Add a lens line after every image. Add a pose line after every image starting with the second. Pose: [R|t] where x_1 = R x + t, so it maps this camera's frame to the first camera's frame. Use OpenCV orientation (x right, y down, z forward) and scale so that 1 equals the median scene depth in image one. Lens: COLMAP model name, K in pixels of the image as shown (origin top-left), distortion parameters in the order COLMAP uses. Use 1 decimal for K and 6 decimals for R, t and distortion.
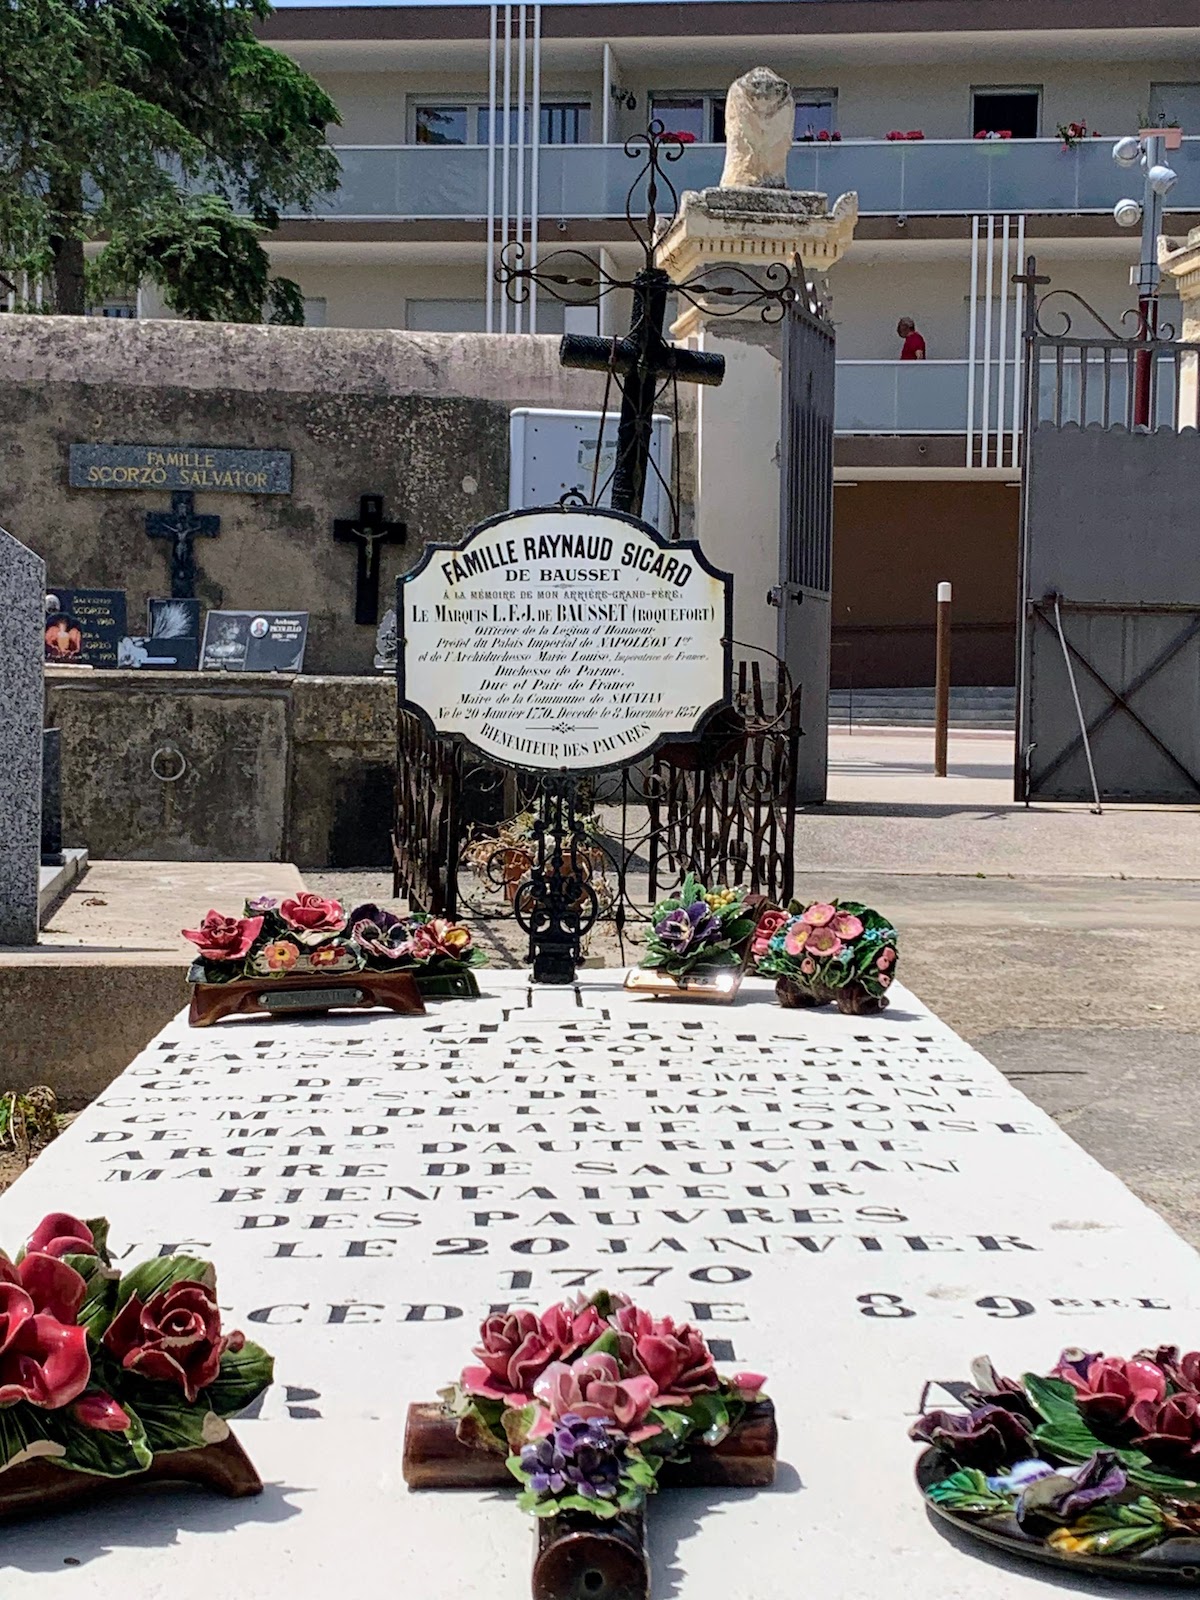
lens RADIAL K [[2696.1, 0, 600.4], [0, 2696.1, 800.9], [0, 0, 1]] dist [0.089177, 0.000000]
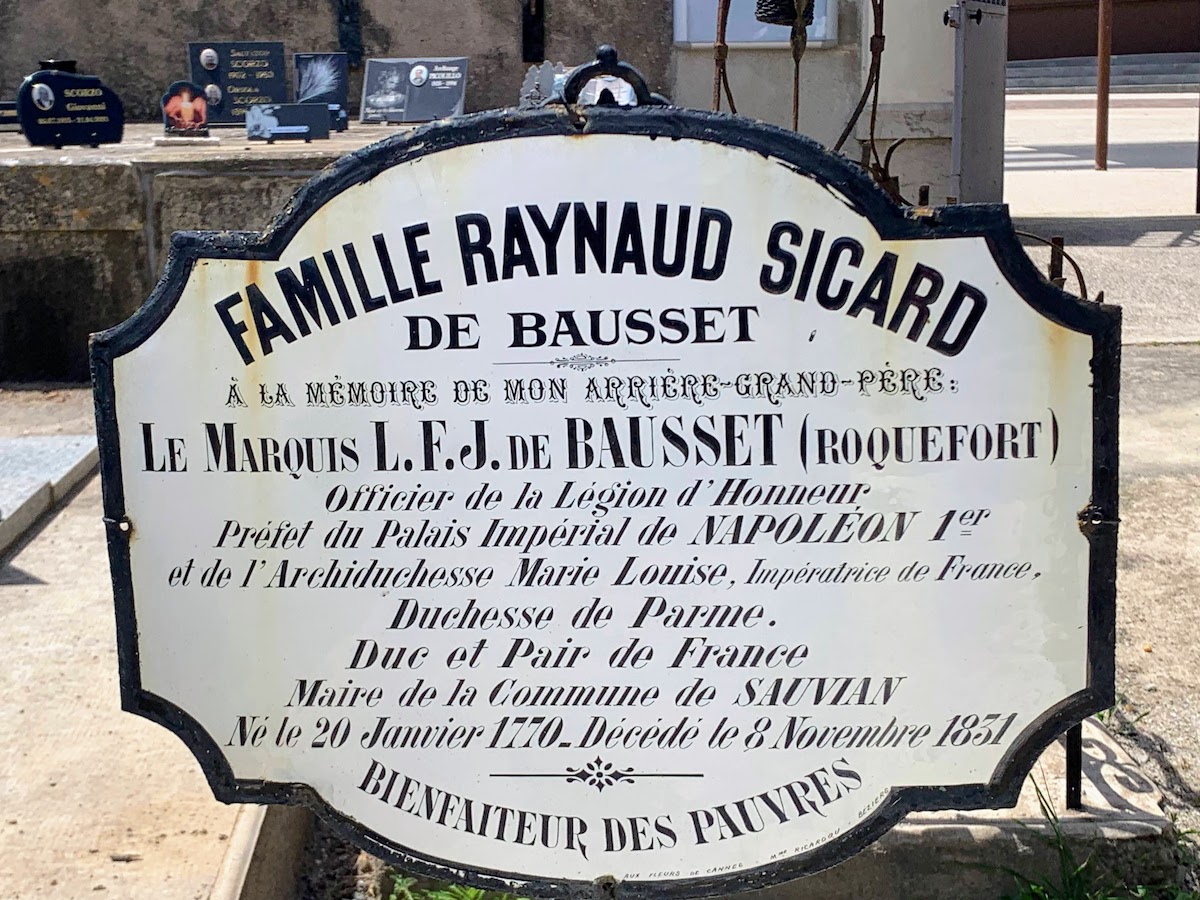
lens RADIAL K [[2022.1, 0, 570.6], [0, 2022.1, 409.7], [0, 0, 1]] dist [0.089177, 0.000000]
pose [[0.993810, -0.021780, -0.108938, 0.011181], [0.036009, 0.990807, 0.130406, -0.105541], [0.105097, -0.133522, 0.985458, 0.758348]]
